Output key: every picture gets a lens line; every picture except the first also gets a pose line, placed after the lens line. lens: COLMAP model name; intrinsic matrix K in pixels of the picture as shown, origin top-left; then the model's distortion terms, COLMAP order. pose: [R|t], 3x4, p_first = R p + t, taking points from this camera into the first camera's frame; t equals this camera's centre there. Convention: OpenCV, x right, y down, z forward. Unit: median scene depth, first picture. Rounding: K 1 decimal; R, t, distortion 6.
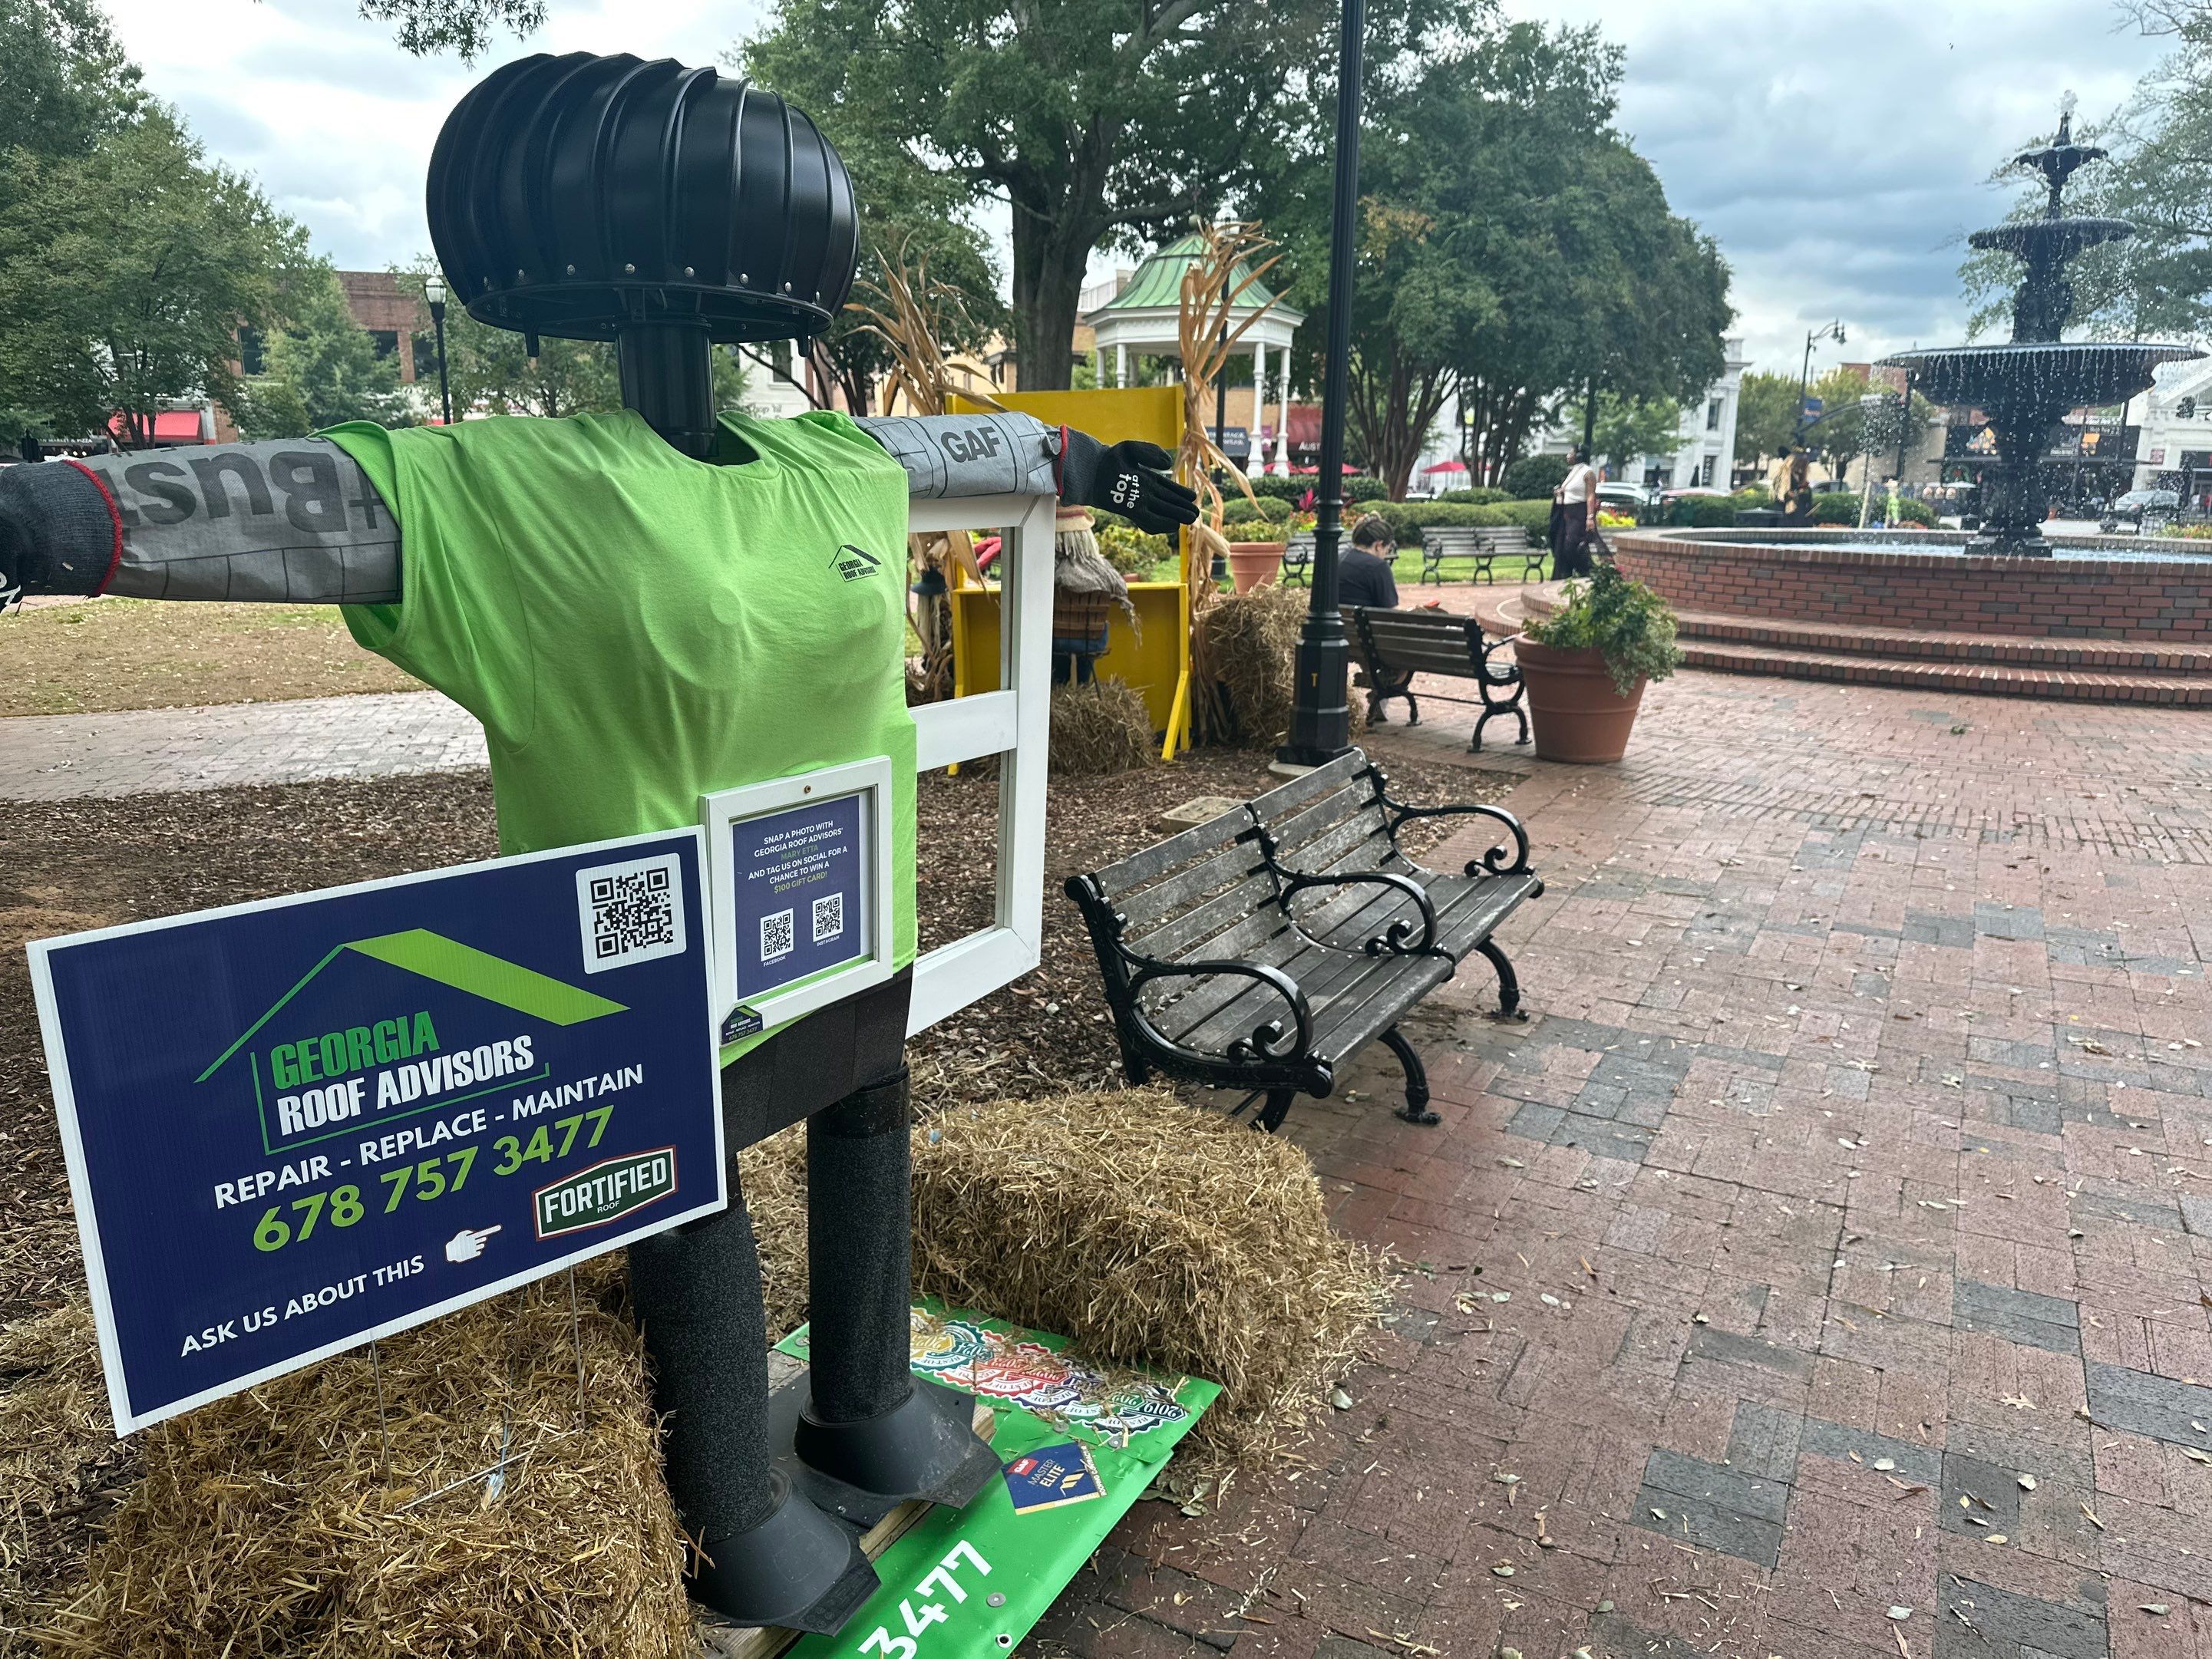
lens RADIAL K [[1597.3, 0, 1056.6], [0, 1597.3, 820.1], [0, 0, 1]] dist [0.053118, -0.061252]
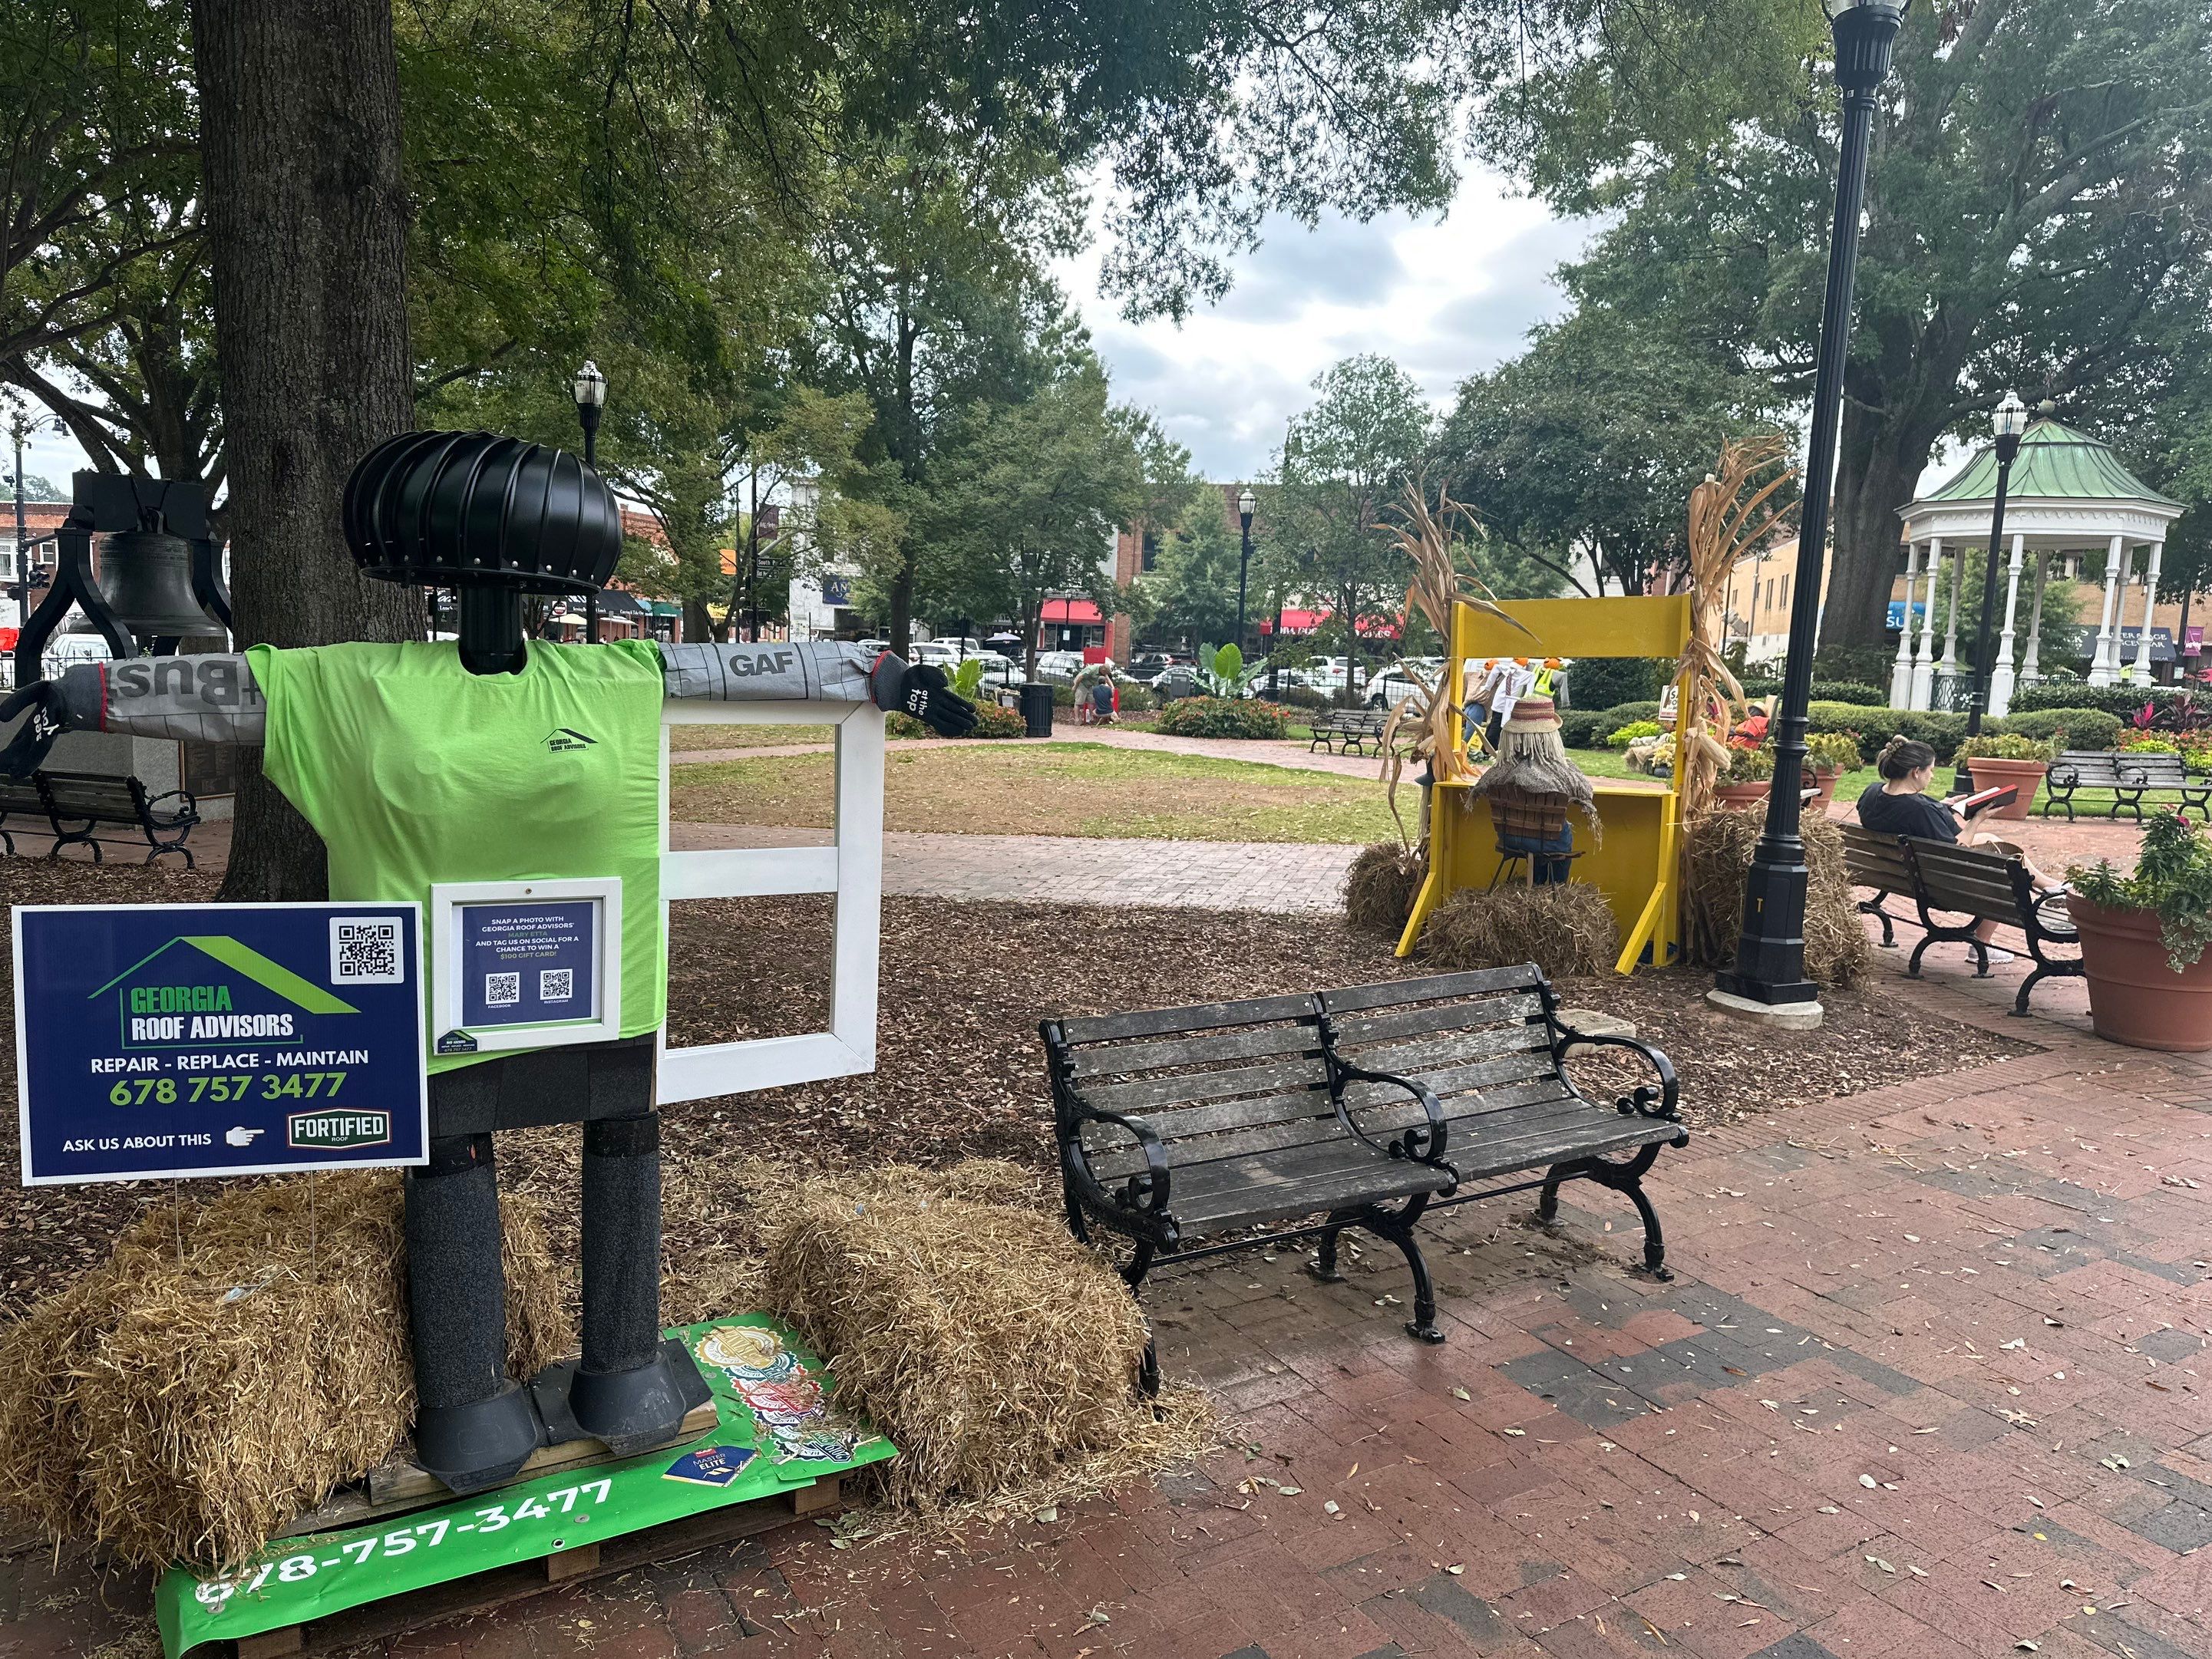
lens RADIAL K [[1514.8, 0, 953.7], [0, 1514.8, 778.8], [0, 0, 1]] dist [0.005959, 0.006225]
pose [[0.850119, 0.074433, -0.521303, 0.911997], [-0.142848, 0.985436, -0.092247, -0.049143], [0.506845, 0.152888, 0.848371, 0.003075]]
